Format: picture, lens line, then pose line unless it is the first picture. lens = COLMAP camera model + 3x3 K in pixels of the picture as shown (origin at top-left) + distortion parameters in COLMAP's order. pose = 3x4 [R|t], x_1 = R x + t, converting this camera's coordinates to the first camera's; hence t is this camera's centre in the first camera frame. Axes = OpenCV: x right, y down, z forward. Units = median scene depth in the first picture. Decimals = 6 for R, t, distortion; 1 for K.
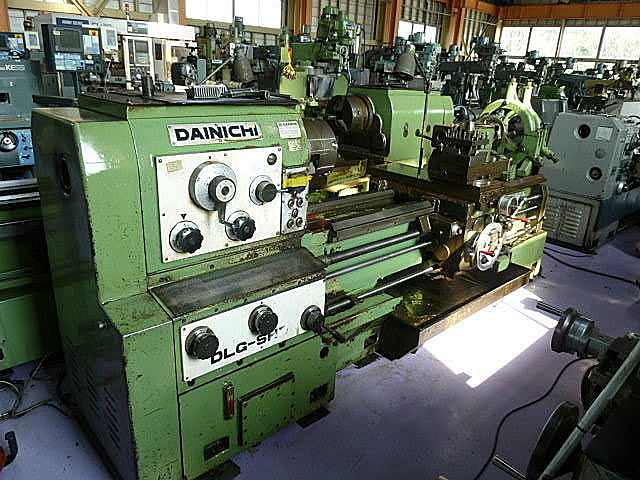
lens RADIAL K [[485.2, 0, 323.7], [0, 485.2, 242.4], [0, 0, 1]] dist [-0.035023, 0.009159]
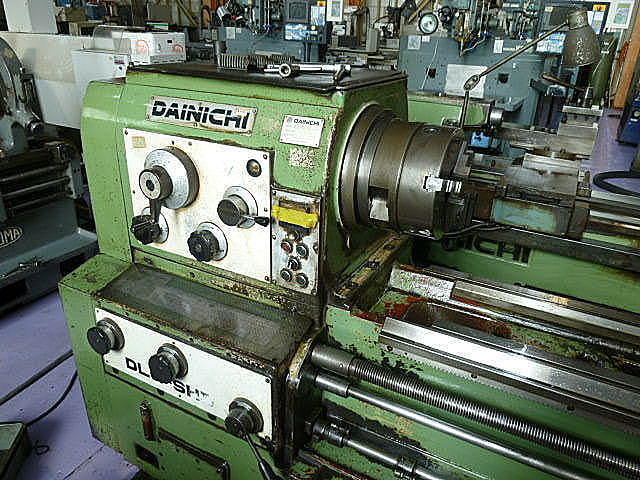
lens RADIAL K [[485.2, 0, 323.4], [0, 485.2, 241.8], [0, 0, 1]] dist [-0.035023, 0.009159]
pose [[0.328272, 0.352279, -0.876434, 0.540283], [-0.340703, 0.909553, 0.237979, -0.271148], [0.880999, 0.220482, 0.418604, 0.834946]]
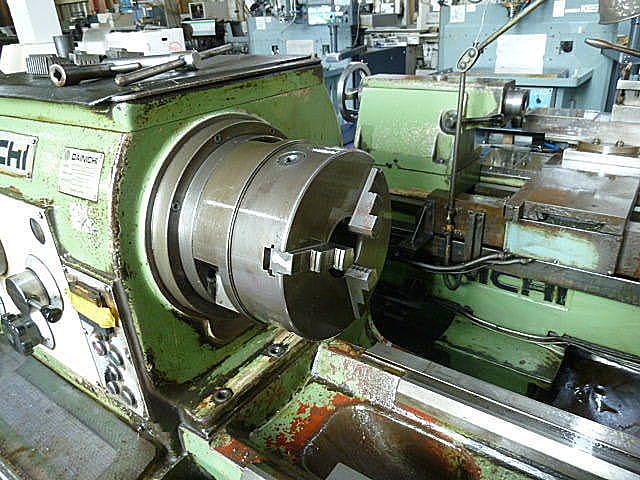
lens RADIAL K [[485.2, 0, 323.9], [0, 485.2, 243.8], [0, 0, 1]] dist [-0.035023, 0.009159]
pose [[0.194340, 0.370844, -0.908134, 0.331405], [-0.269870, 0.910273, 0.313965, -0.363940], [0.943081, 0.184062, 0.276982, 1.130027]]
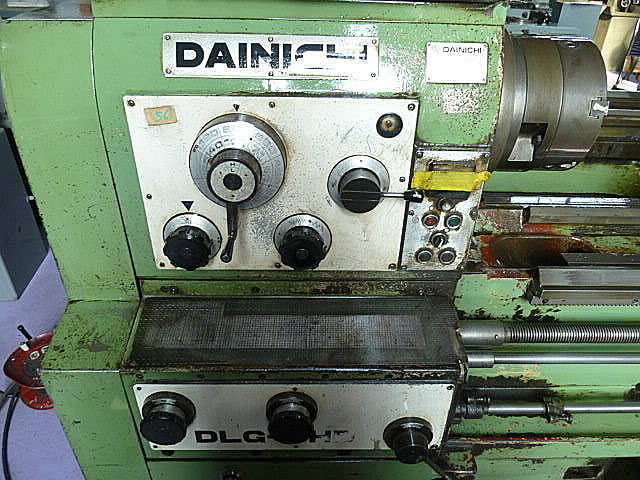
lens RADIAL K [[485.2, 0, 322.9], [0, 485.2, 243.7], [0, 0, 1]] dist [-0.035023, 0.009159]
pose [[0.745620, 0.330696, -0.578525, 0.152401], [-0.212755, 0.940873, 0.263616, -0.174784], [0.631495, -0.073473, 0.771891, 0.597457]]
